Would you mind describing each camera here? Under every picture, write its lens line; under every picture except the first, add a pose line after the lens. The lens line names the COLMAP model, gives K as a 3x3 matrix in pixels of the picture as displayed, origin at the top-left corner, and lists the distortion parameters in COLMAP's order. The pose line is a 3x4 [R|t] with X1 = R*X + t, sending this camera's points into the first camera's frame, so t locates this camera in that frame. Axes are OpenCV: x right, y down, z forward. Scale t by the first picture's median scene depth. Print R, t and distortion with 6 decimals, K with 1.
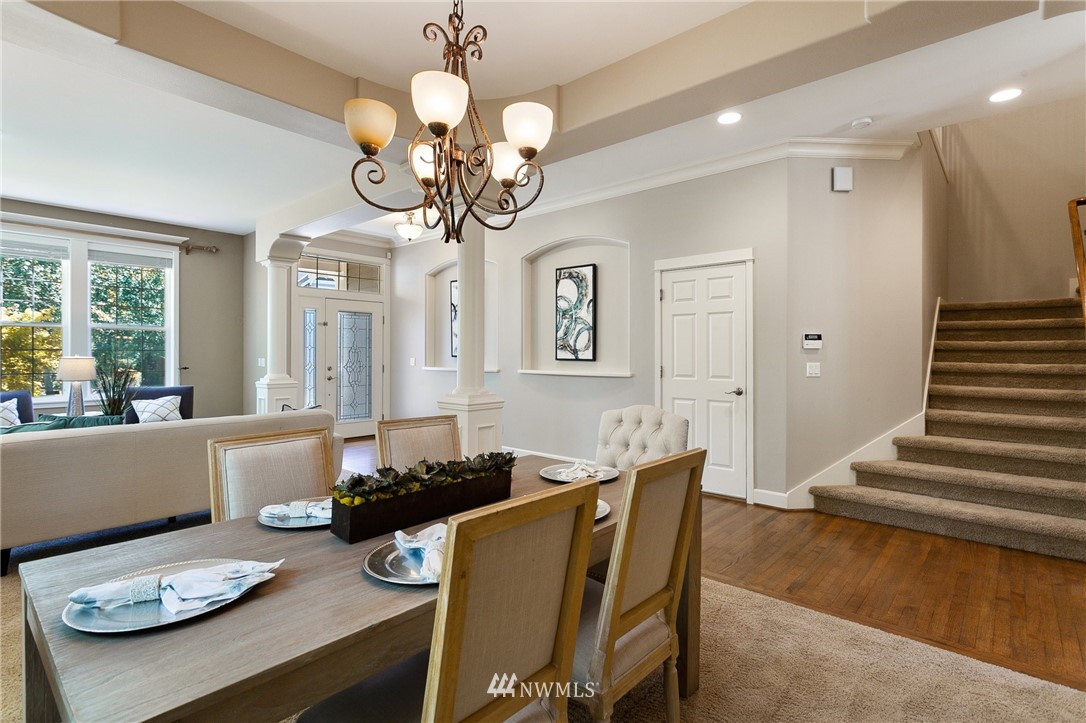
lens RADIAL K [[526.5, 0, 544.8], [0, 526.5, 352.7], [0, 0, 1]] dist [0.002980, -0.000782]
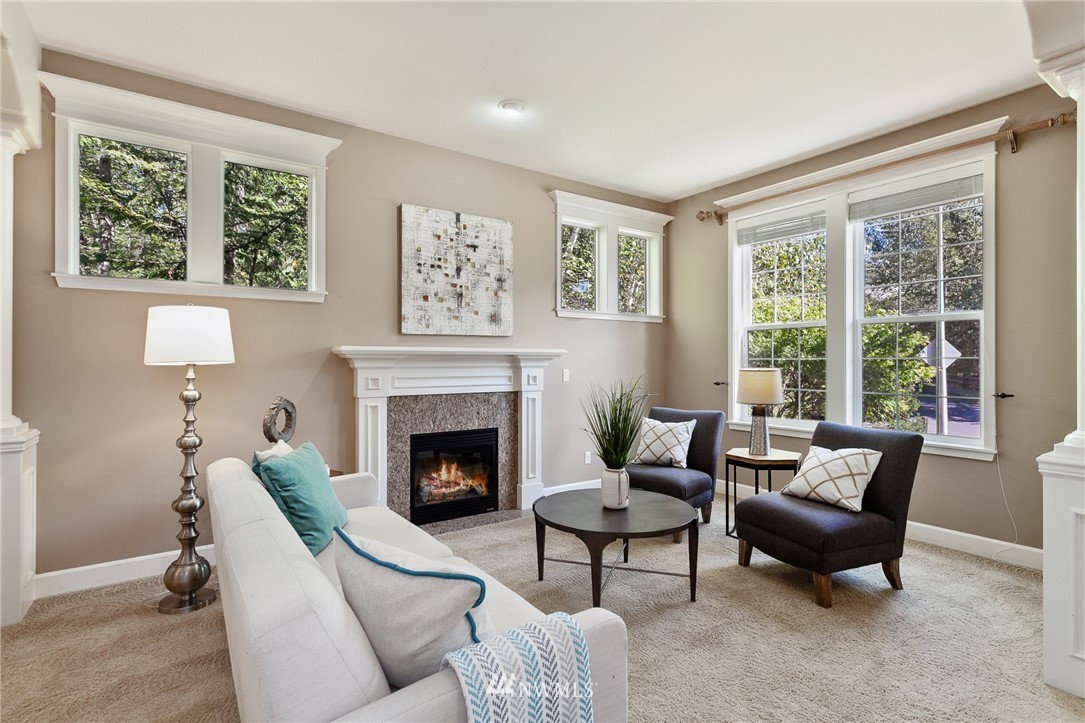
lens RADIAL K [[526.0, 0, 533.1], [0, 526.0, 360.2], [0, 0, 1]] dist [0.002980, -0.000782]
pose [[-0.244356, -0.003175, -0.969680, -0.155387], [-0.003651, 0.999991, -0.002354, 0.000811], [0.969679, 0.002965, -0.244365, 0.869732]]
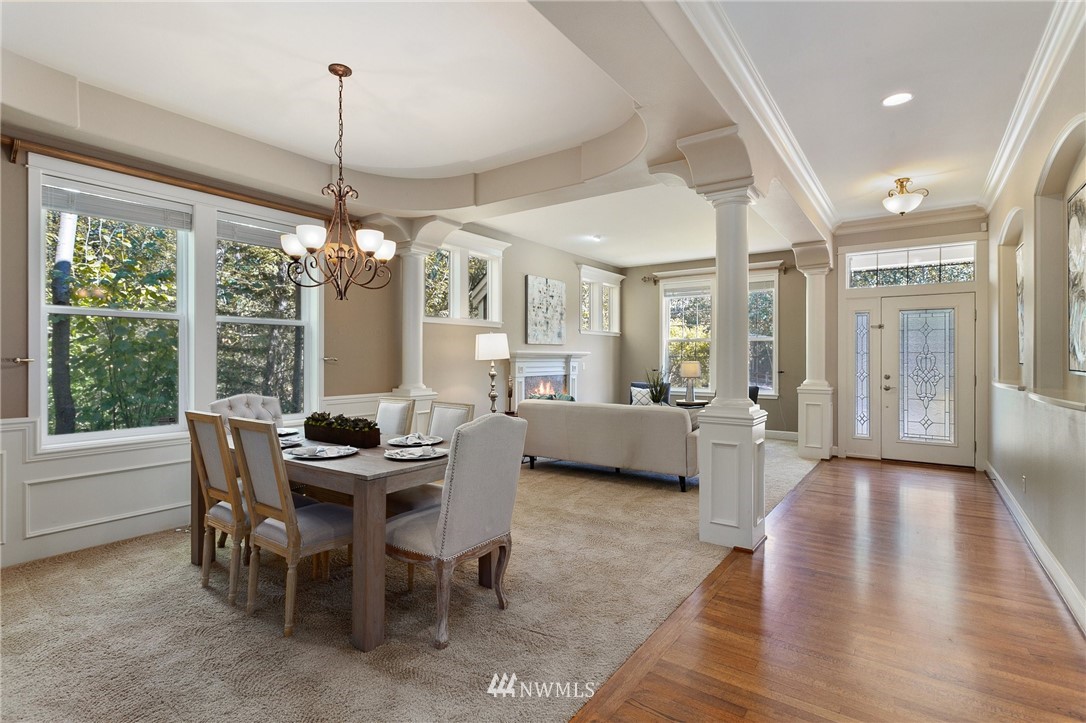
lens RADIAL K [[526.5, 0, 534.6], [0, 526.5, 356.8], [0, 0, 1]] dist [0.002980, -0.000782]
pose [[0.095865, -0.004758, -0.995383, 0.522597], [-0.003779, 0.999980, -0.005144, 0.004321], [0.995387, 0.004255, 0.095845, 0.422206]]
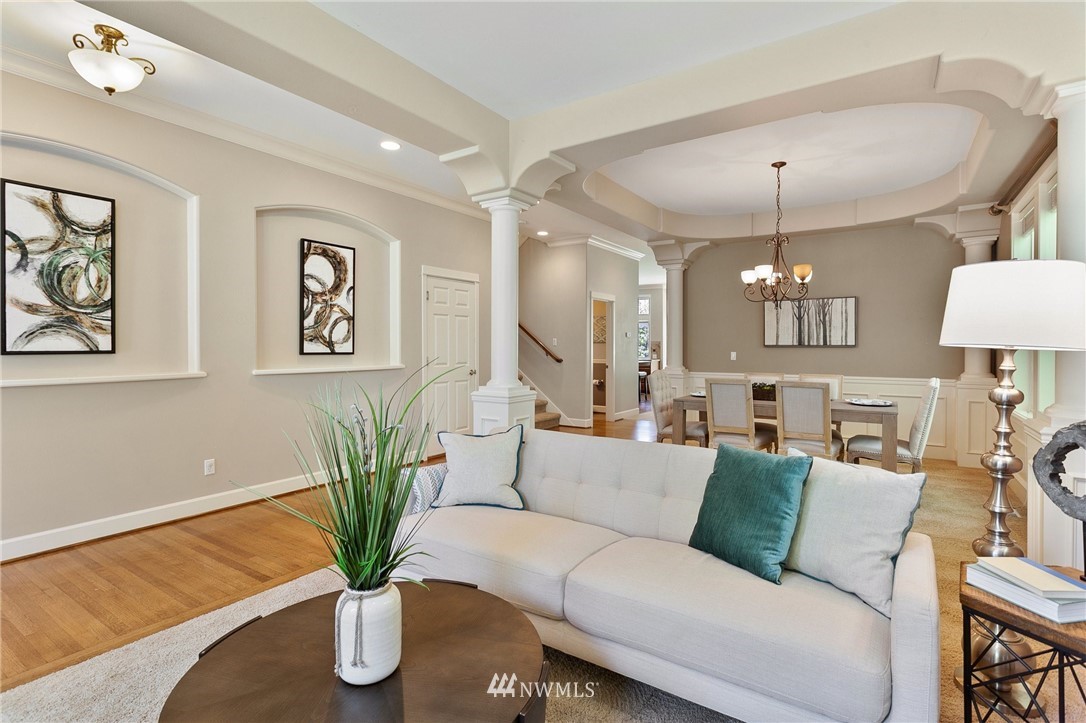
lens RADIAL K [[526.5, 0, 539.0], [0, 526.5, 352.5], [0, 0, 1]] dist [0.002980, -0.000782]
pose [[-0.131256, -0.013821, 0.991252, -0.831767], [0.003416, 0.999891, 0.014394, 0.000630], [-0.991343, 0.005276, -0.131195, 0.777163]]
